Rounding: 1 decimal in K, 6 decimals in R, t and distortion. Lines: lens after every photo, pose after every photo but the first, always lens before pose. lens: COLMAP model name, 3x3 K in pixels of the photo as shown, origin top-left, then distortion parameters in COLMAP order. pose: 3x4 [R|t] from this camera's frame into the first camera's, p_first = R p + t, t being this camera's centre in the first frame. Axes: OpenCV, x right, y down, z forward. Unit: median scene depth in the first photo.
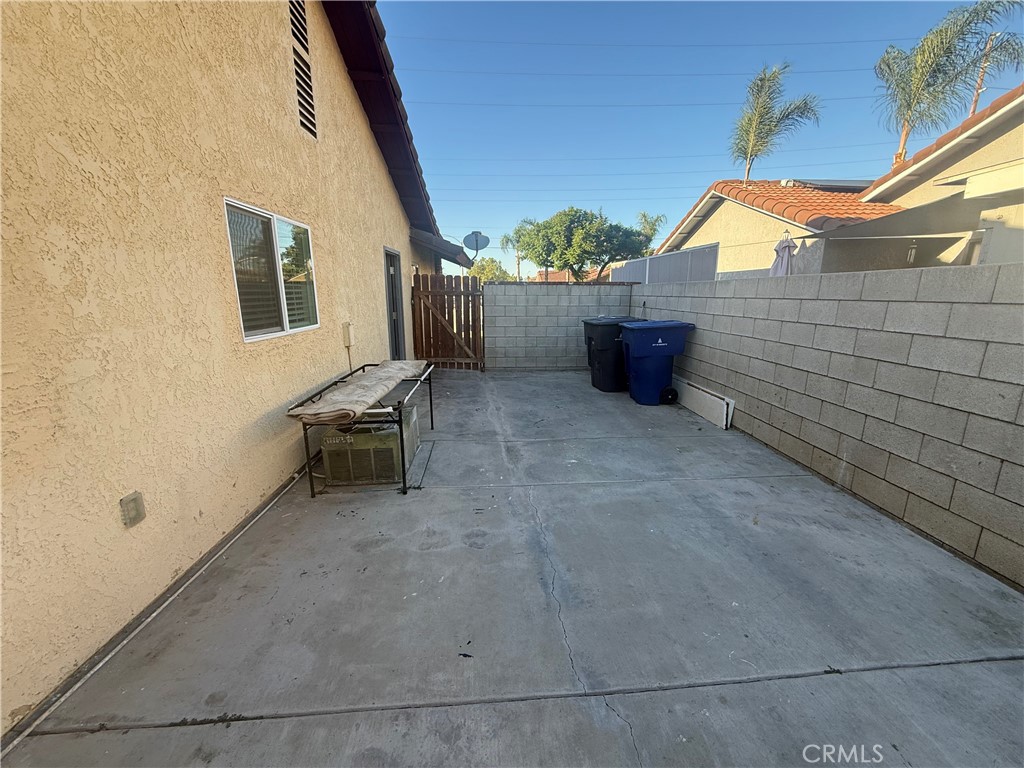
lens RADIAL K [[409.6, 0, 509.9], [0, 409.6, 386.3], [0, 0, 1]] dist [0.000175, -0.000329]
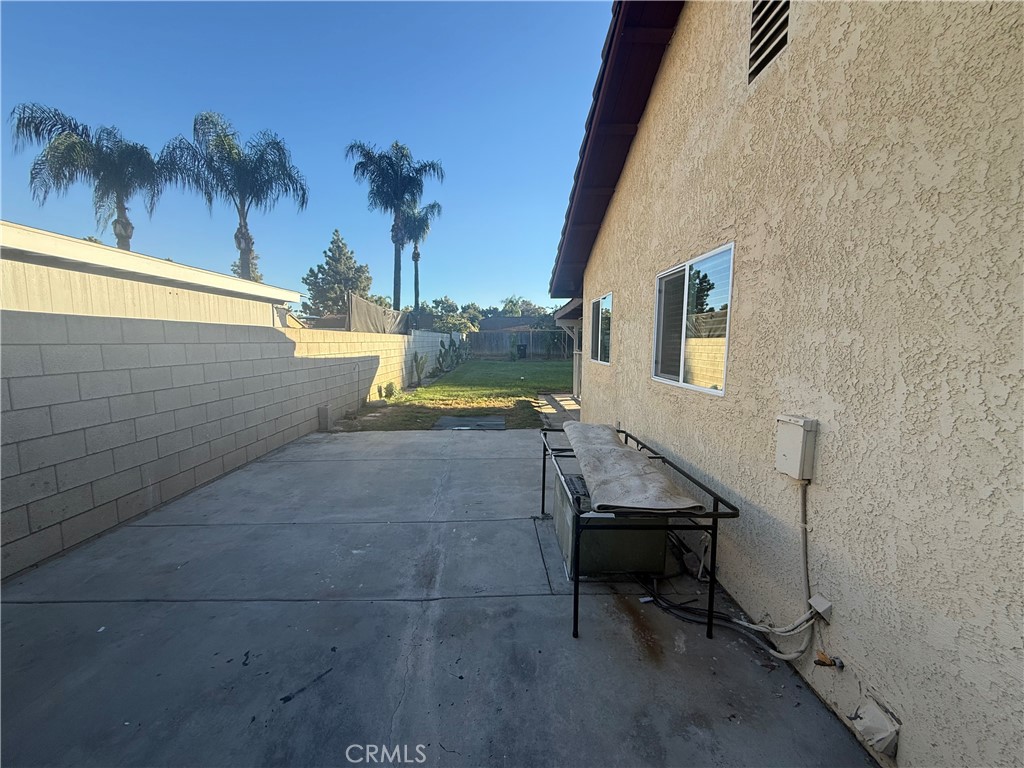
lens RADIAL K [[409.6, 0, 509.9], [0, 409.6, 386.3], [0, 0, 1]] dist [0.000175, -0.000329]
pose [[-0.999840, -0.011598, 0.013623, -0.150371], [-0.006507, 0.945004, 0.326994, -0.385834], [-0.016666, 0.326853, -0.944928, 1.694583]]
